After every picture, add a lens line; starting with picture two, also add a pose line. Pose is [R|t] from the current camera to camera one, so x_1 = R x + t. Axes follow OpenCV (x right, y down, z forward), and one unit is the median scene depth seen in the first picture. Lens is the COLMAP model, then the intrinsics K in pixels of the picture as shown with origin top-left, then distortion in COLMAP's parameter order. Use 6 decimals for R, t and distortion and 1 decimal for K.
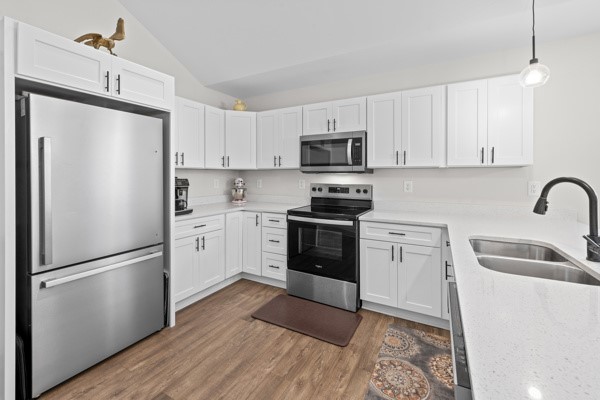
lens RADIAL K [[260.7, 0, 297.6], [0, 260.7, 176.4], [0, 0, 1]] dist [0.000945, 0.000251]
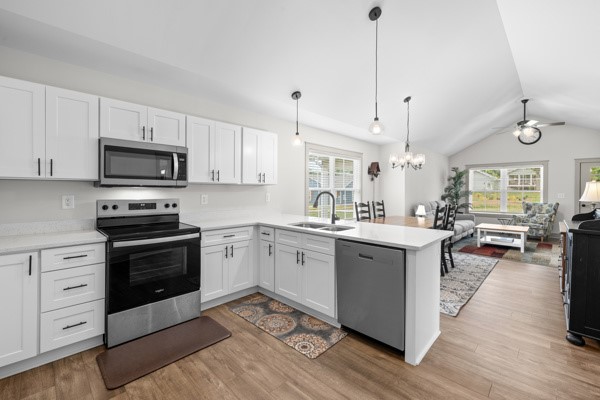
lens RADIAL K [[254.7, 0, 300.0], [0, 254.7, 191.1], [0, 0, 1]] dist [-0.000630, -0.000063]
pose [[0.265056, -0.003116, 0.964228, -0.605179], [-0.000645, 0.999994, 0.003408, -0.003037], [-0.964233, -0.001525, 0.265053, 0.281672]]
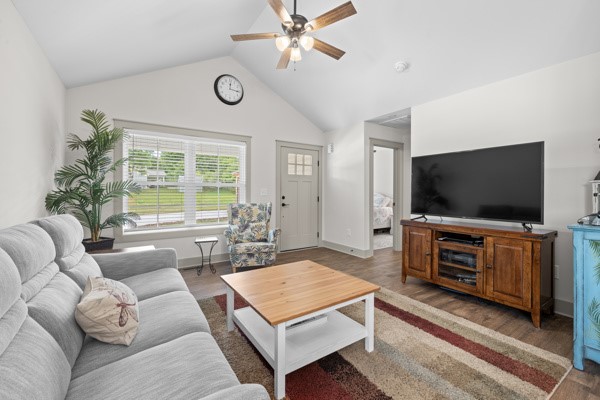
lens RADIAL K [[251.1, 0, 296.6], [0, 251.1, 196.3], [0, 0, 1]] dist [-0.001010, -0.000108]
pose [[-0.884990, -0.005465, 0.465577, 1.590724], [0.002725, 0.999853, 0.016915, 0.052761], [-0.465601, 0.016238, -0.884846, -0.172063]]
